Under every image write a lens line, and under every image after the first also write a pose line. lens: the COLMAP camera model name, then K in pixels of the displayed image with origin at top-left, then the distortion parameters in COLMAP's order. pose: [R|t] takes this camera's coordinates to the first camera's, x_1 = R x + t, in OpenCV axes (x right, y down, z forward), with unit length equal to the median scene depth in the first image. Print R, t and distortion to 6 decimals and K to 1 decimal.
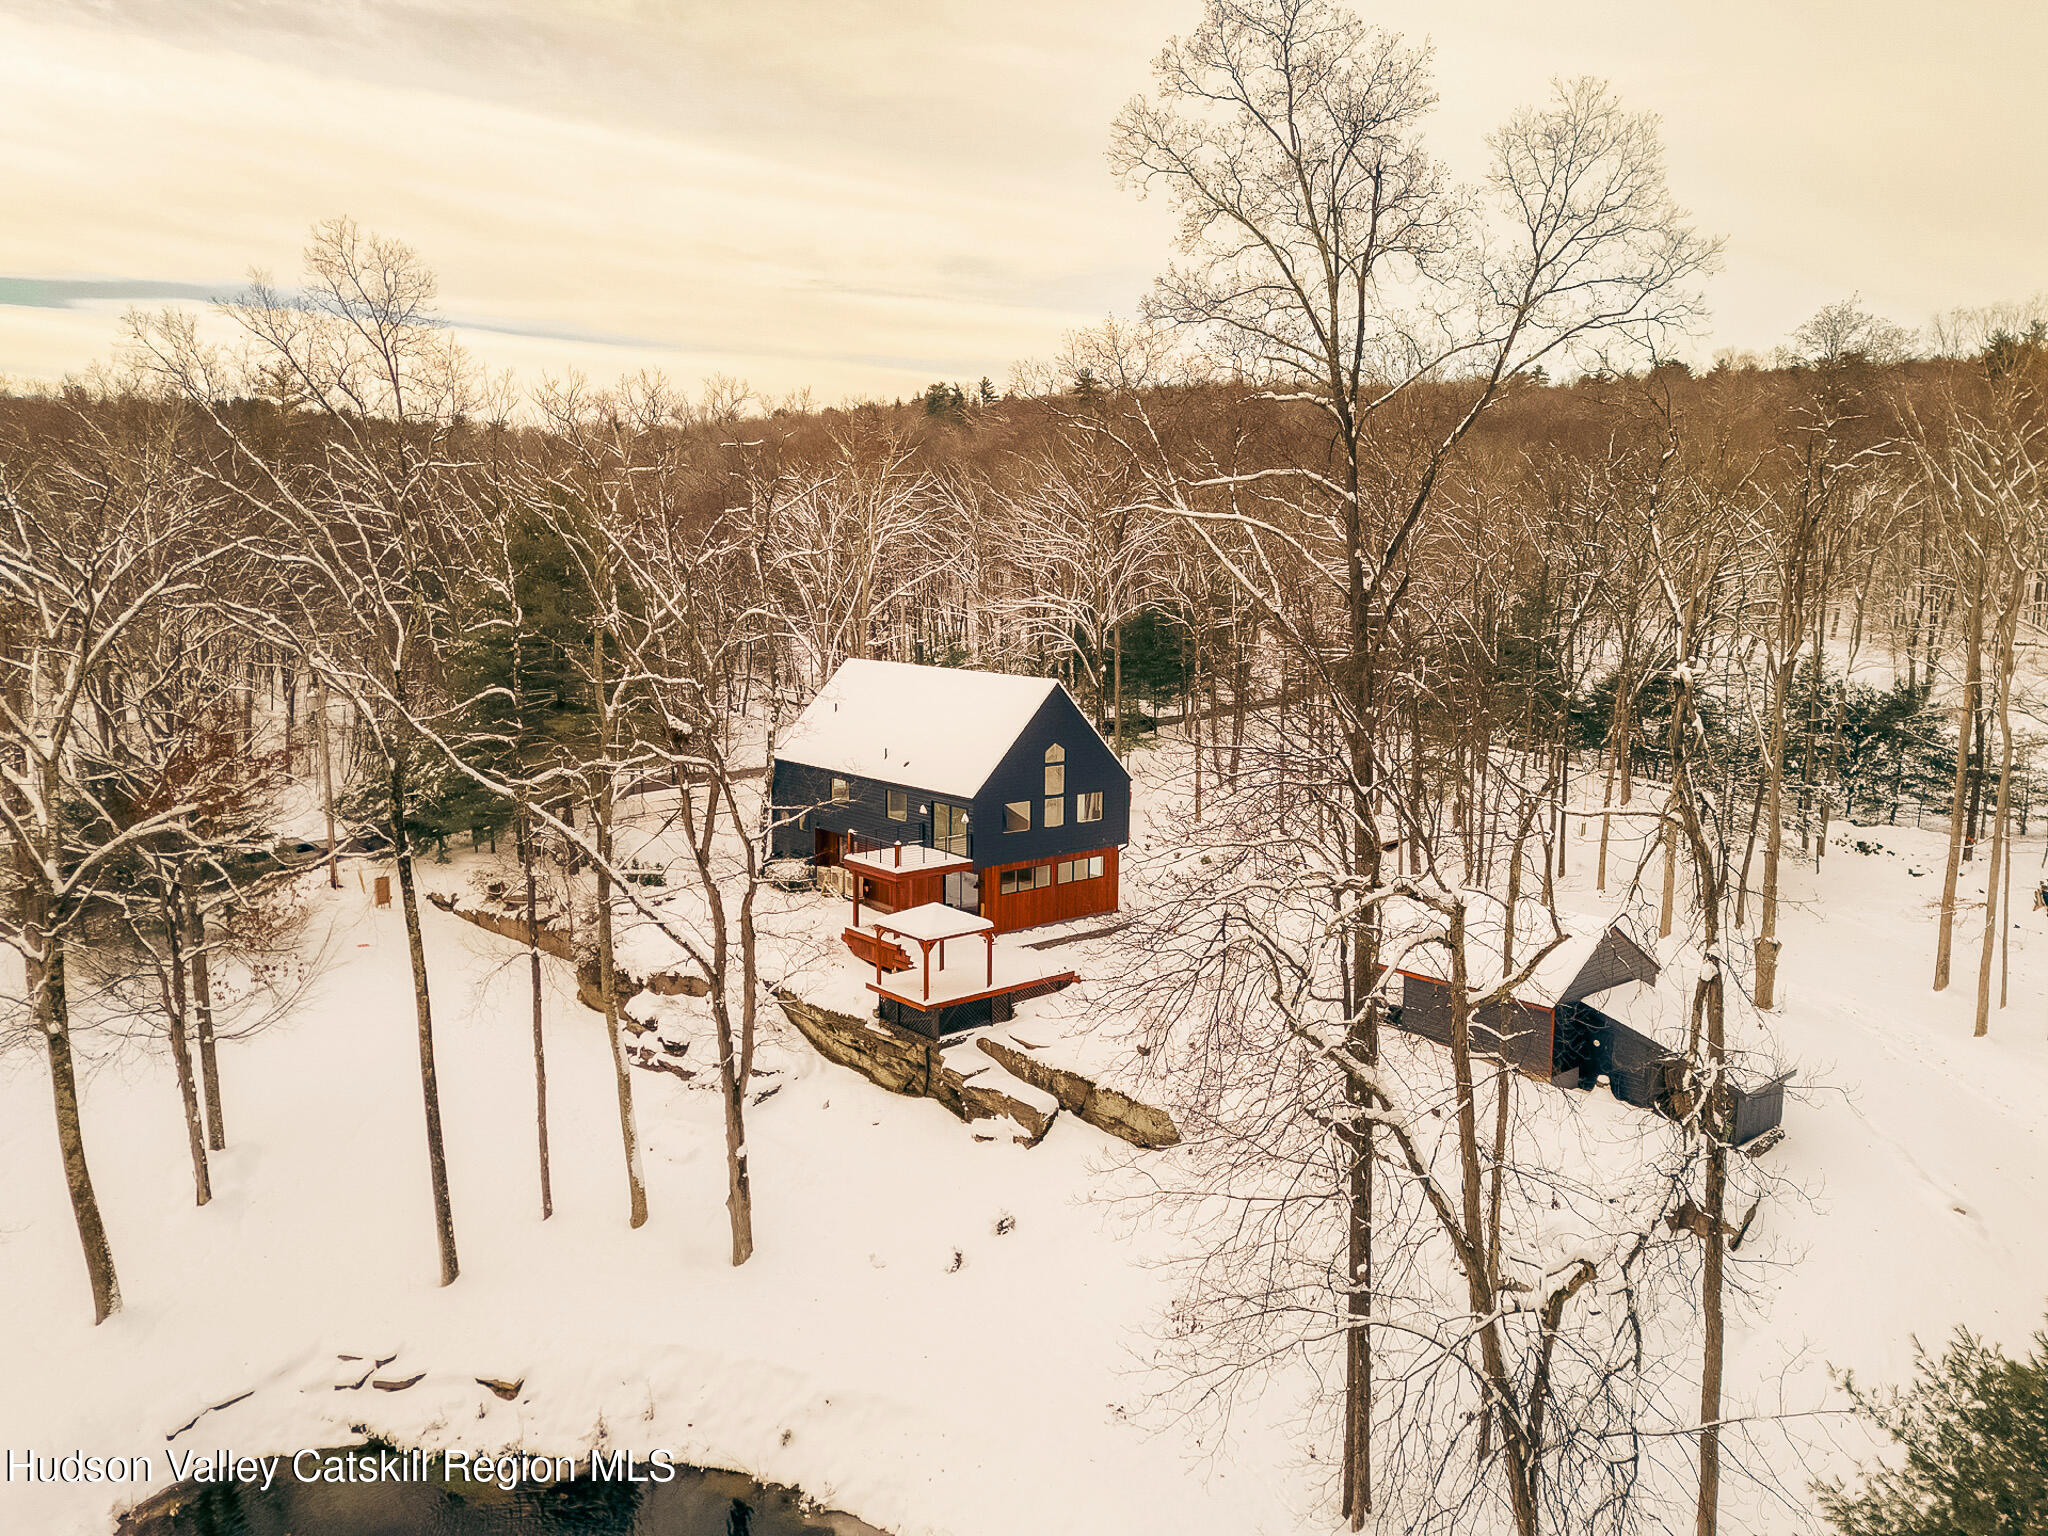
lens RADIAL K [[1466.1, 0, 1024.0], [0, 1466.1, 768.0], [0, 0, 1]] dist [0.089854, -0.003571]
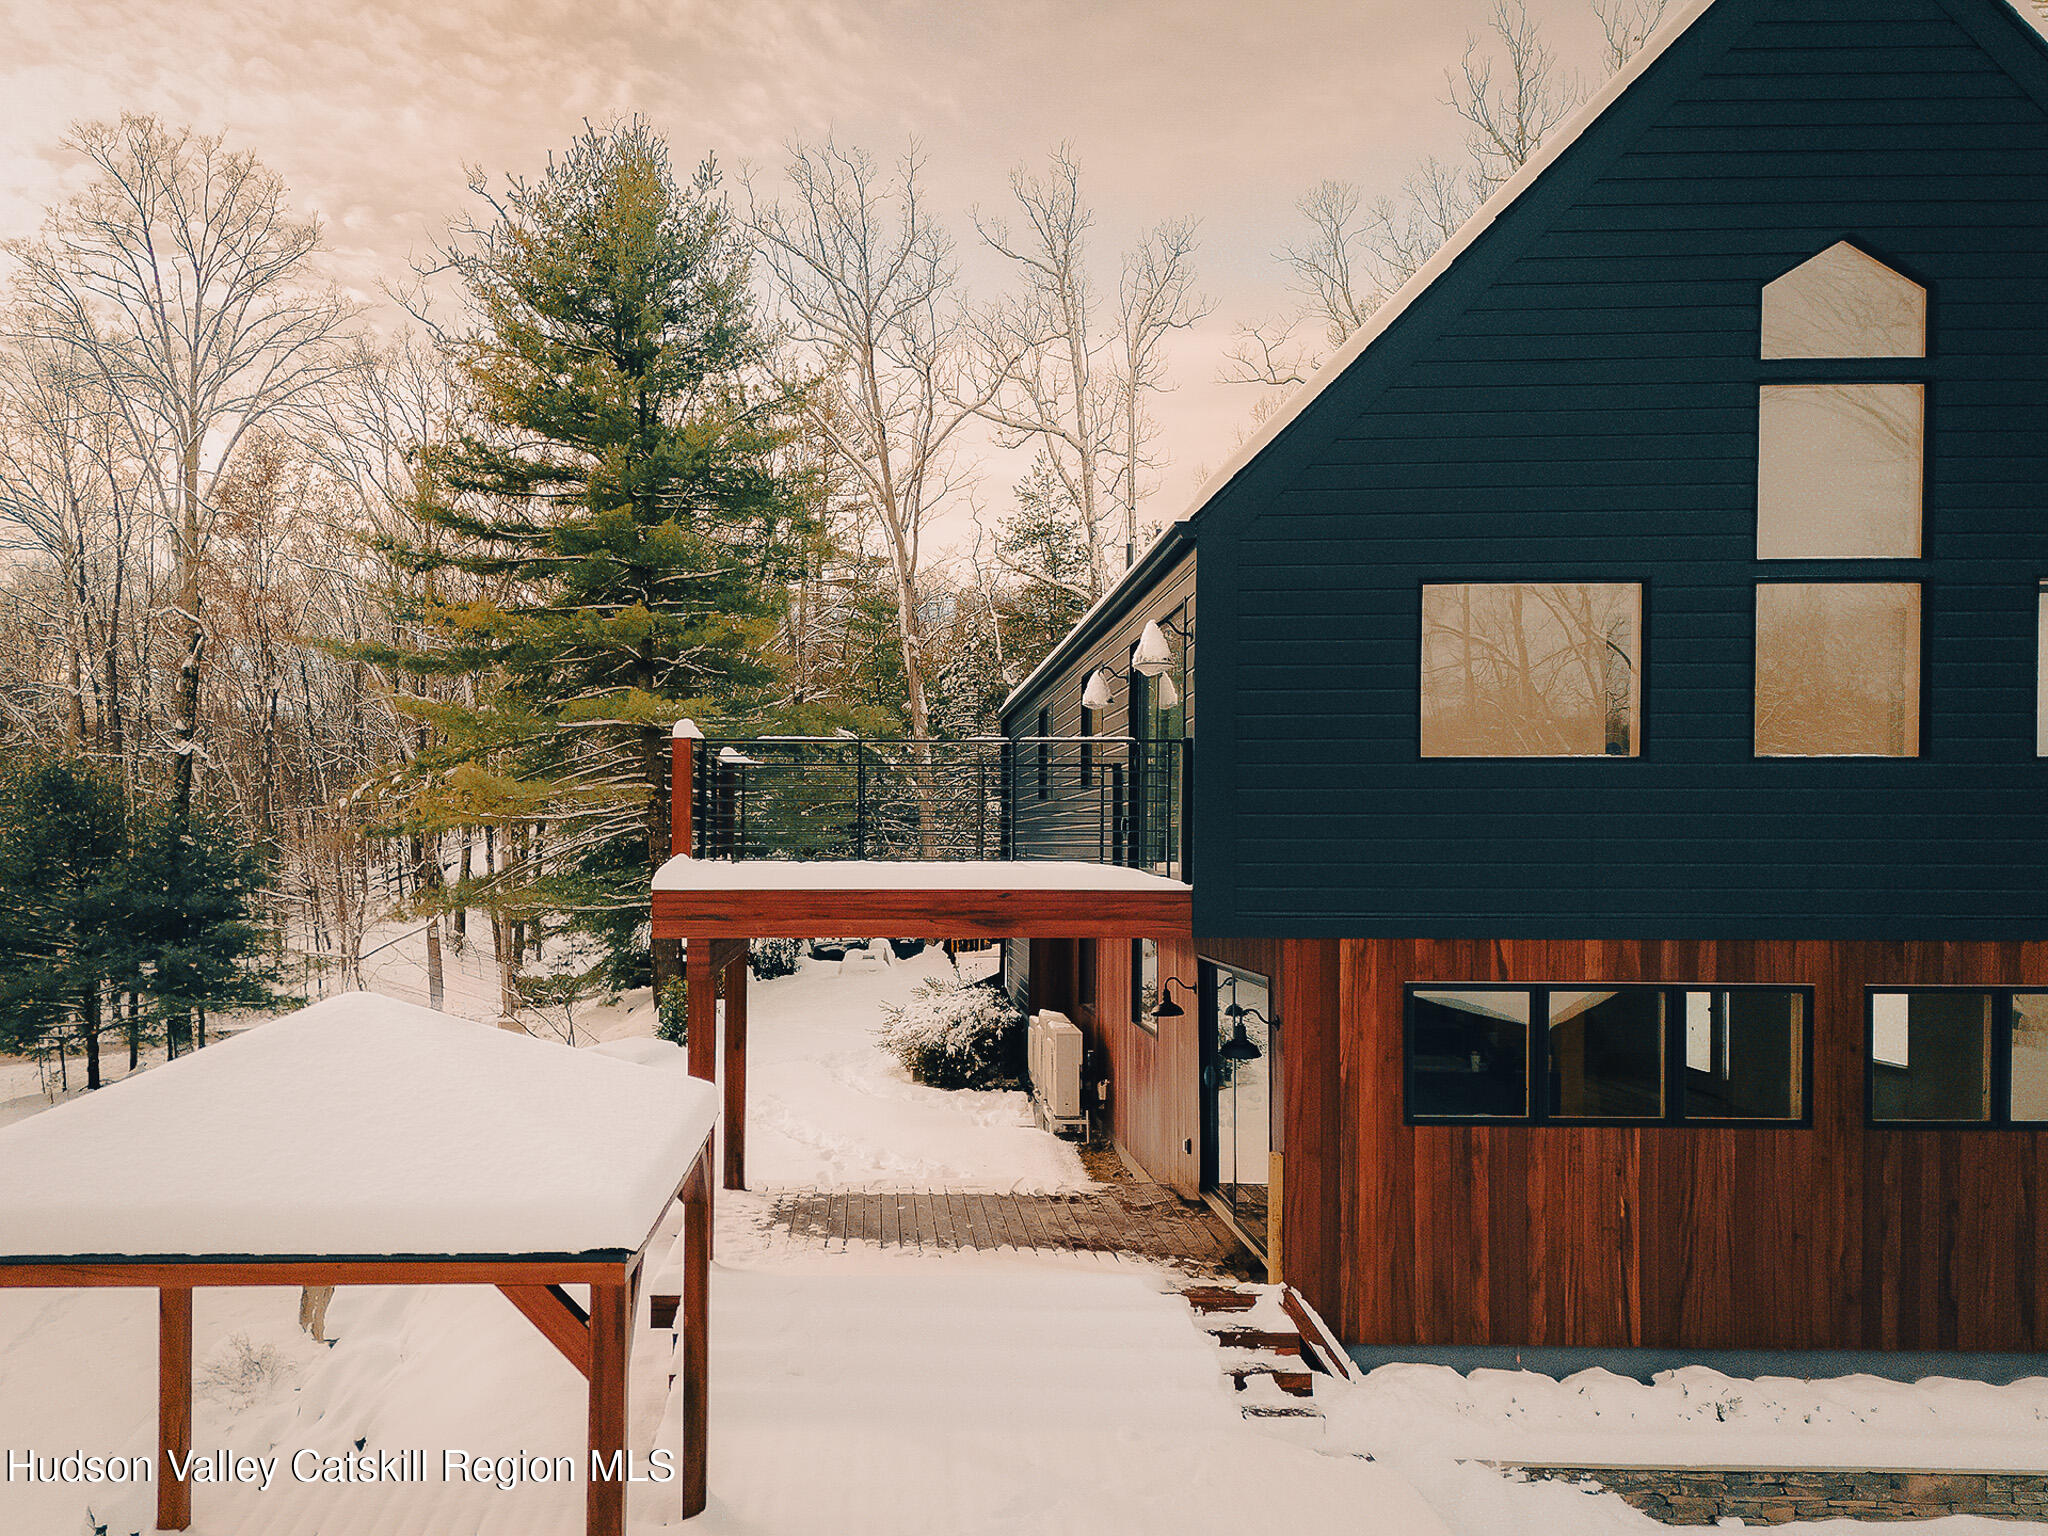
lens RADIAL K [[1513.5, 0, 1024.1], [0, 1513.5, 854.6], [0, 0, 1]] dist [0.063235, -0.007116]
pose [[0.774196, 0.010552, -0.632858, 0.058896], [-0.092449, 0.991023, -0.096571, 0.076529], [0.626158, 0.133272, 0.768222, 0.816431]]
